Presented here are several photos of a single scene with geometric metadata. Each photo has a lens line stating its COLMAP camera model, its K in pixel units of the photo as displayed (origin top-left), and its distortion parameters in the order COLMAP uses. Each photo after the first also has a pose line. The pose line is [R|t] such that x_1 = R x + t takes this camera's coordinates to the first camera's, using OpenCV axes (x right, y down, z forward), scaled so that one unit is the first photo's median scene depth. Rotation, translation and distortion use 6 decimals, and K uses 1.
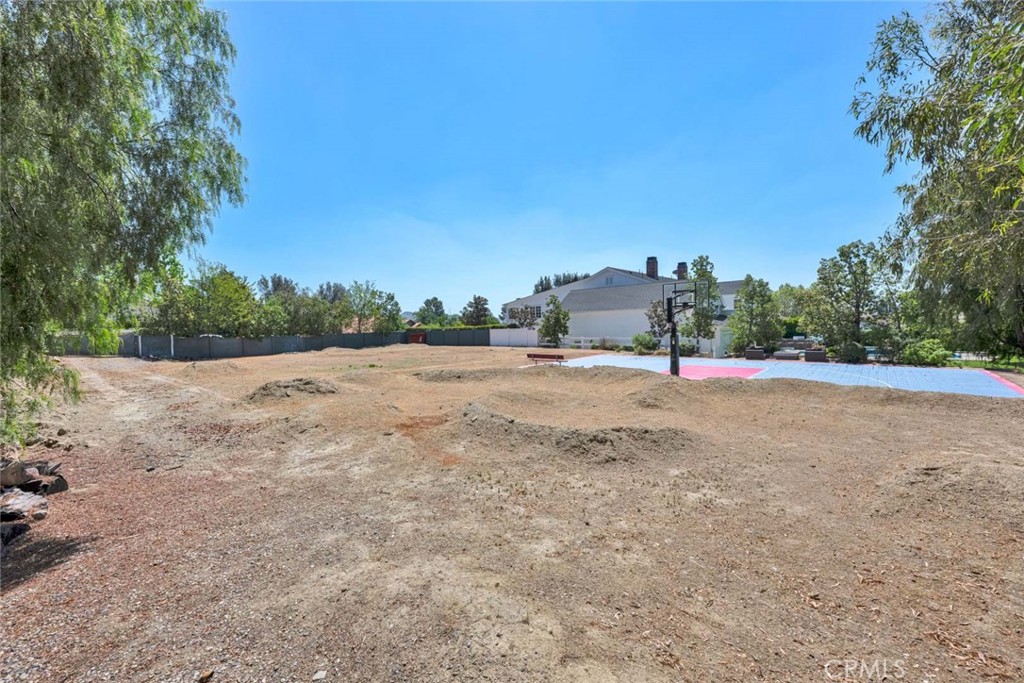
lens RADIAL K [[406.2, 0, 471.3], [0, 406.2, 328.0], [0, 0, 1]] dist [-0.002807, 0.000216]
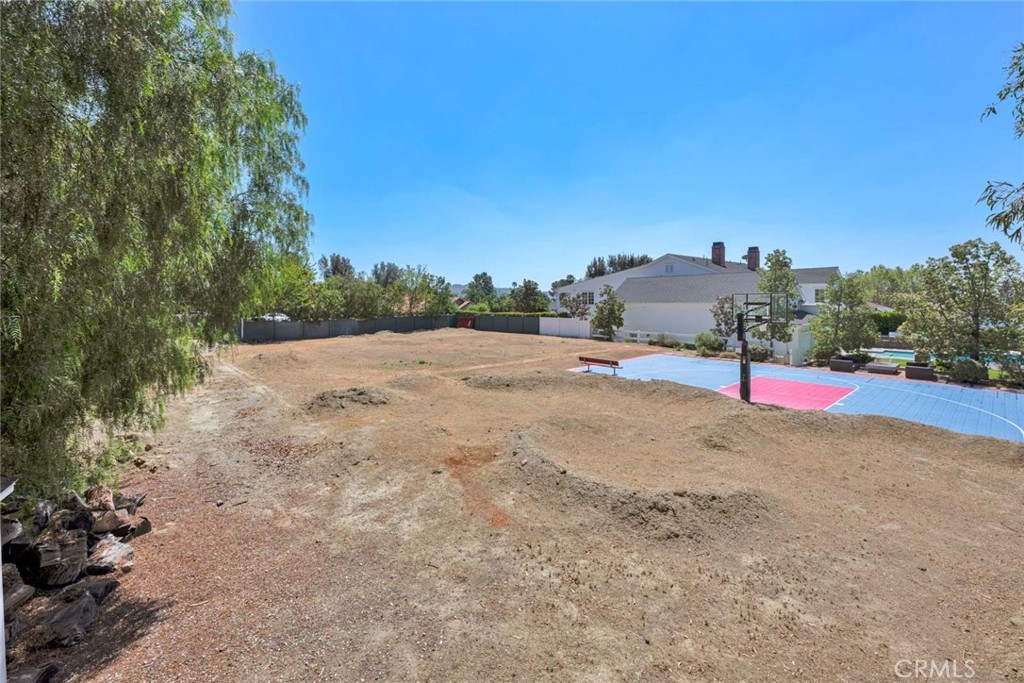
lens RADIAL K [[406.2, 0, 464.1], [0, 406.2, 288.9], [0, 0, 1]] dist [-0.002807, 0.000216]
pose [[0.990378, 0.024886, -0.136136, -0.012337], [-0.027266, 0.999506, -0.015642, -0.164845], [0.135679, 0.019203, 0.990567, 0.007606]]
